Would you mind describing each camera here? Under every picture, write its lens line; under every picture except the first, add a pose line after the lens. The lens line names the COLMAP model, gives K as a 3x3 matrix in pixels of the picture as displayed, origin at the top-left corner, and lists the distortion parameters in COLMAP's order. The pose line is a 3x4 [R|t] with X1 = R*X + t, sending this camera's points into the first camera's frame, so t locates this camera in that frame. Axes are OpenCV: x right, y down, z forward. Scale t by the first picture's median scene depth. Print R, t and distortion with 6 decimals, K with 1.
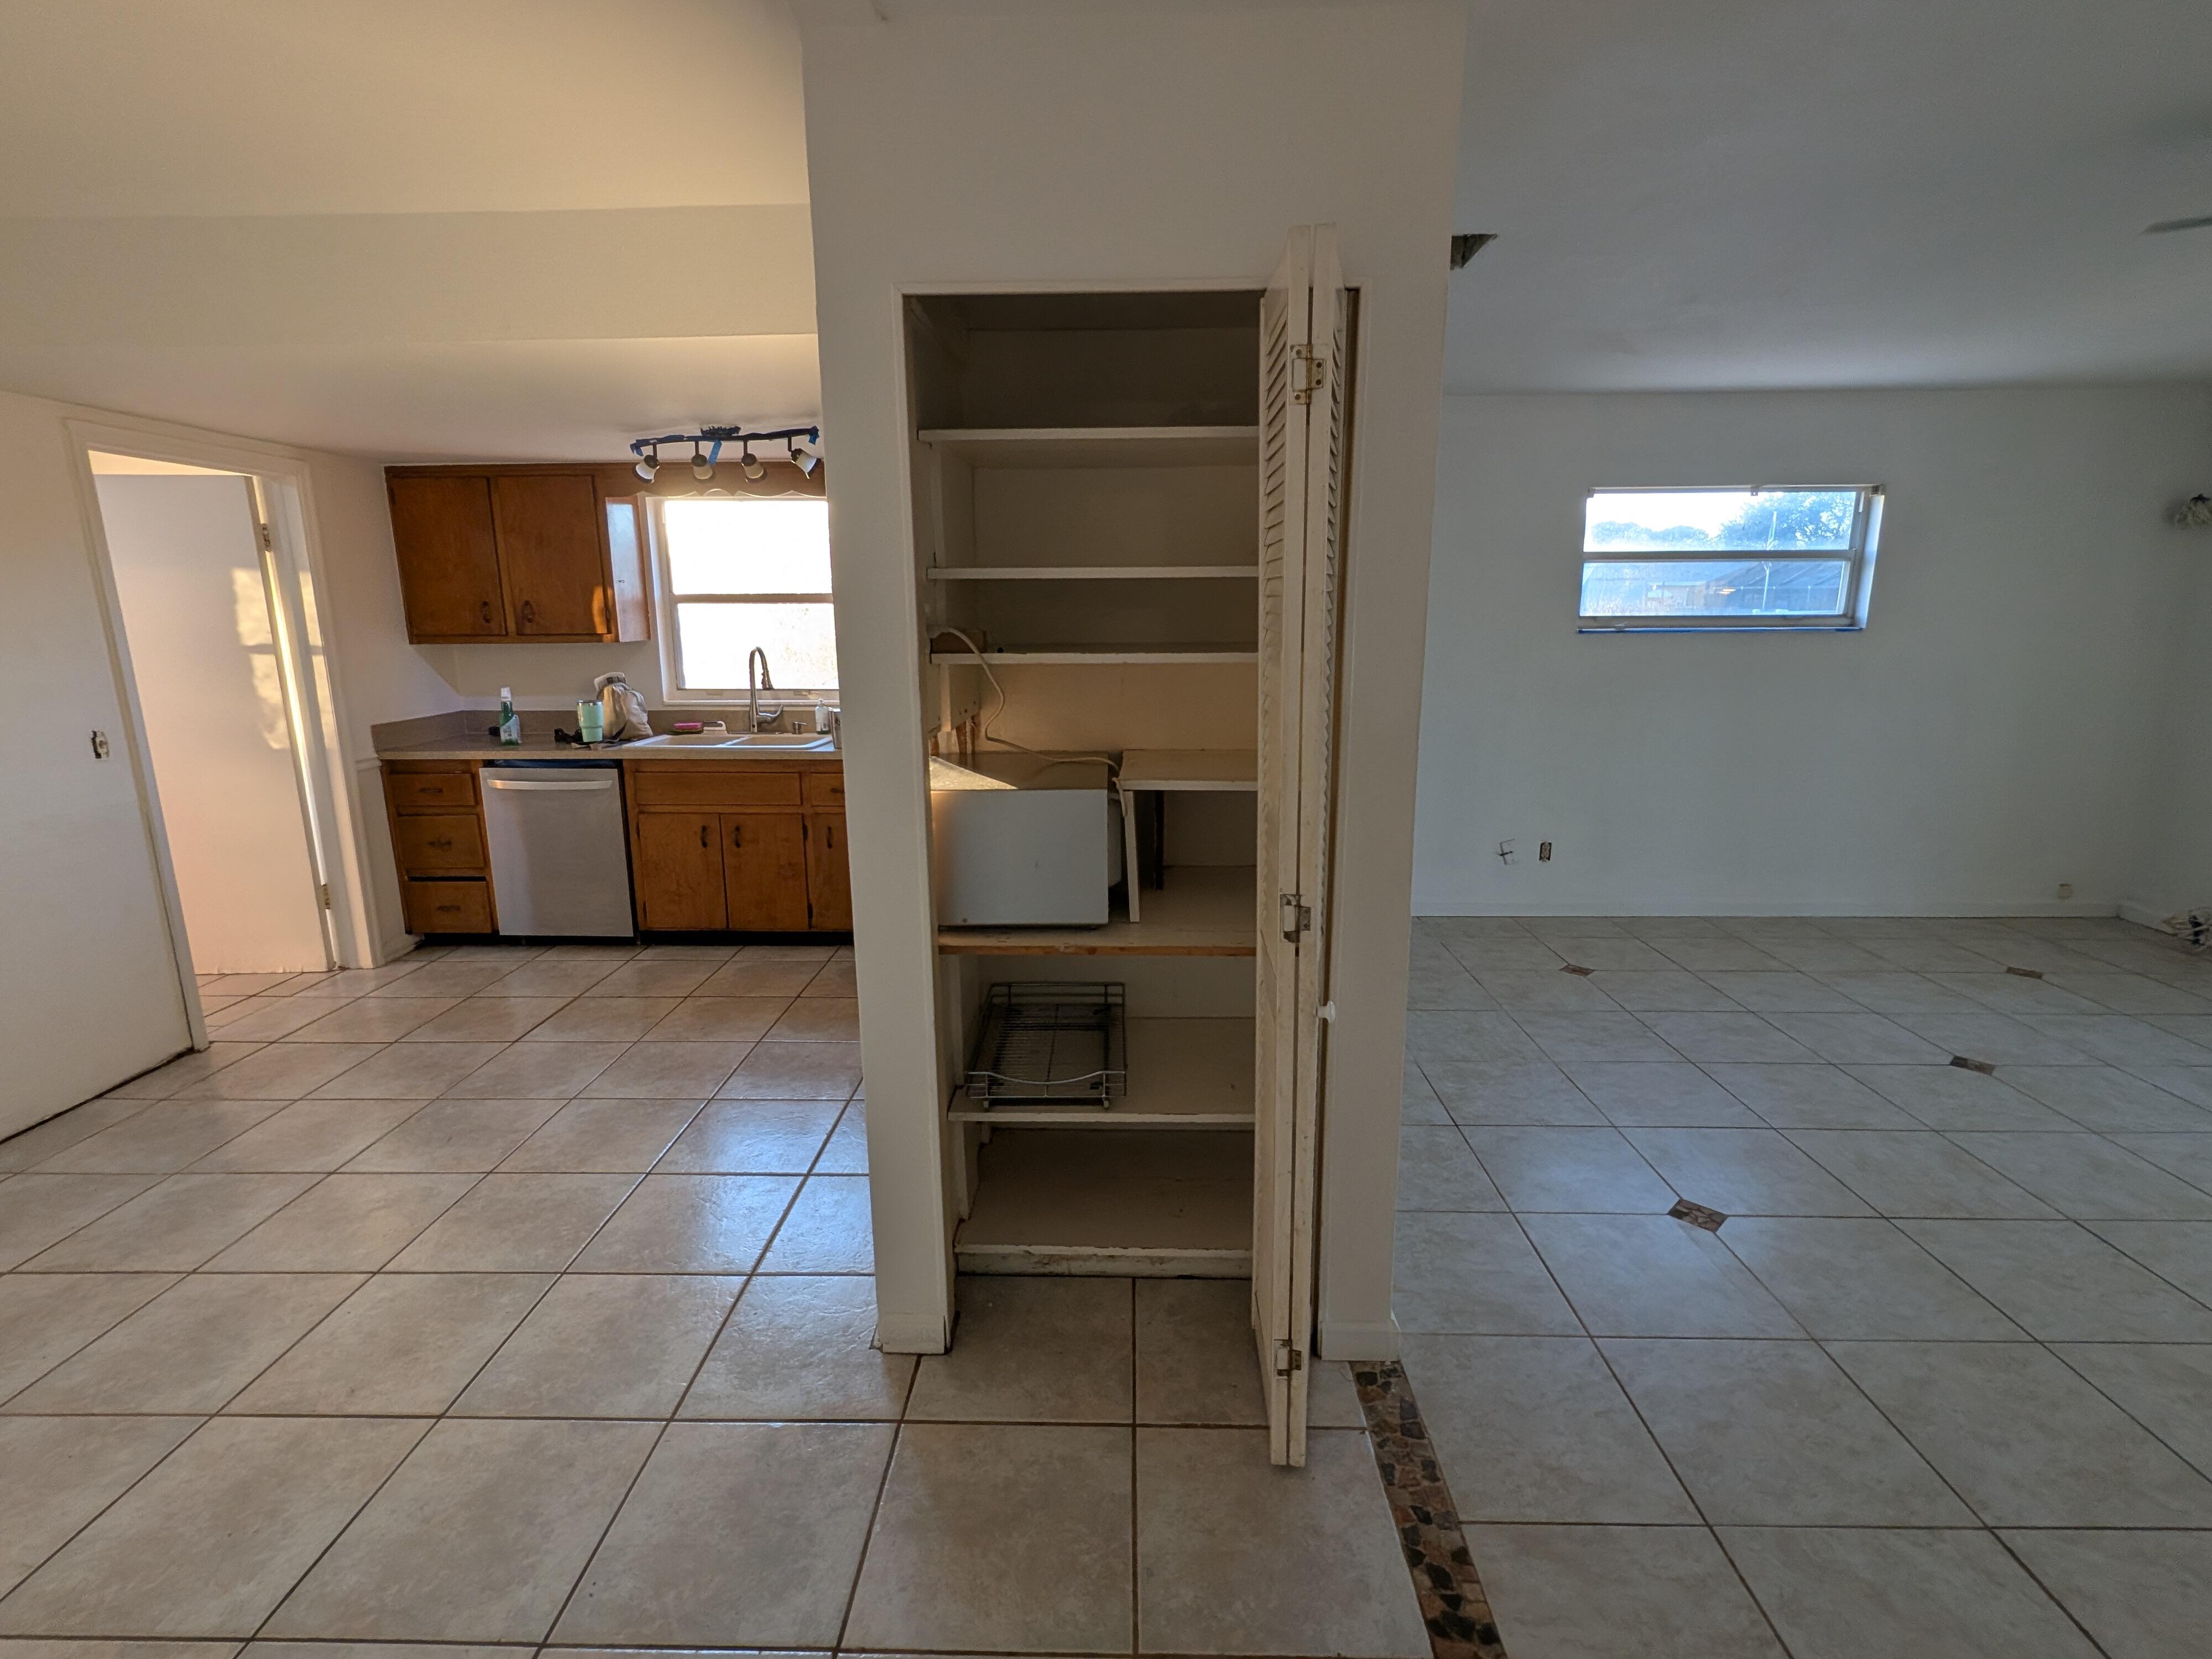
lens RADIAL K [[1046.6, 0, 1101.0], [0, 1046.6, 828.3], [0, 0, 1]] dist [0.000549, 0.000429]
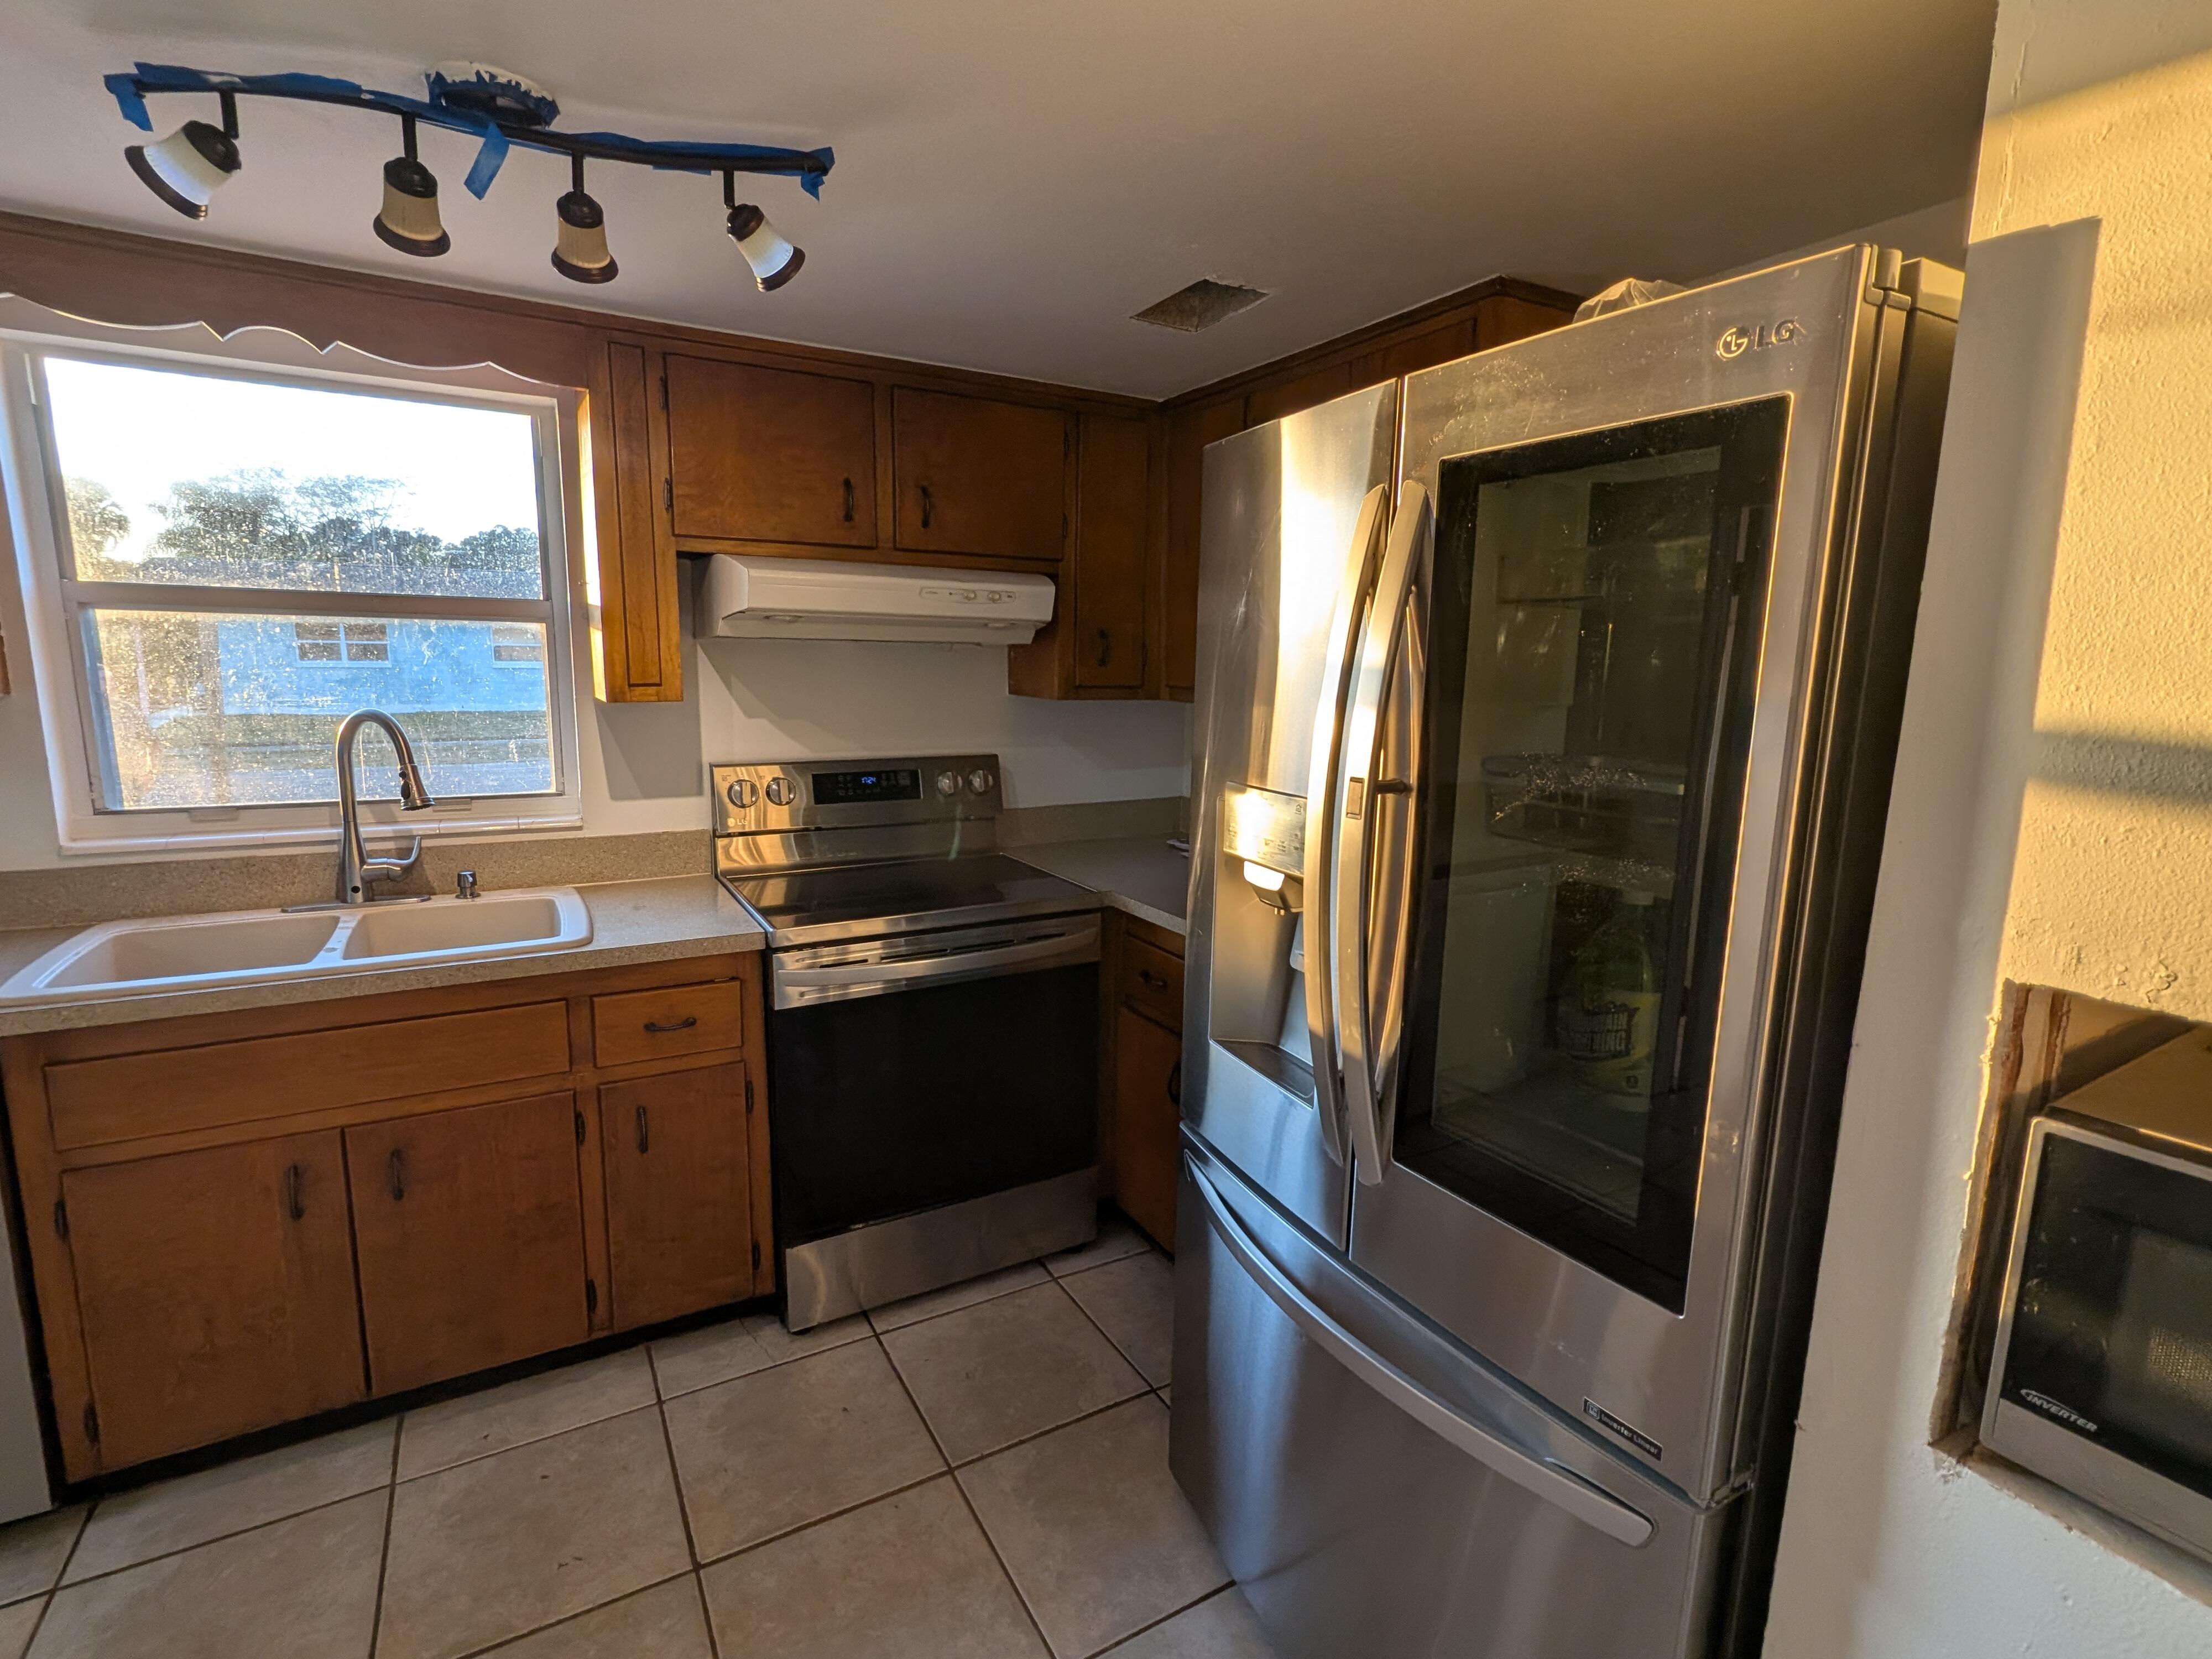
lens RADIAL K [[1037.7, 0, 1107.2], [0, 1037.7, 826.0], [0, 0, 1]] dist [-0.030758, 0.018013]
pose [[0.851535, -0.065635, 0.520173, -0.325521], [0.086465, 0.996129, -0.015854, -0.102636], [-0.517119, 0.058477, 0.853914, 0.528359]]
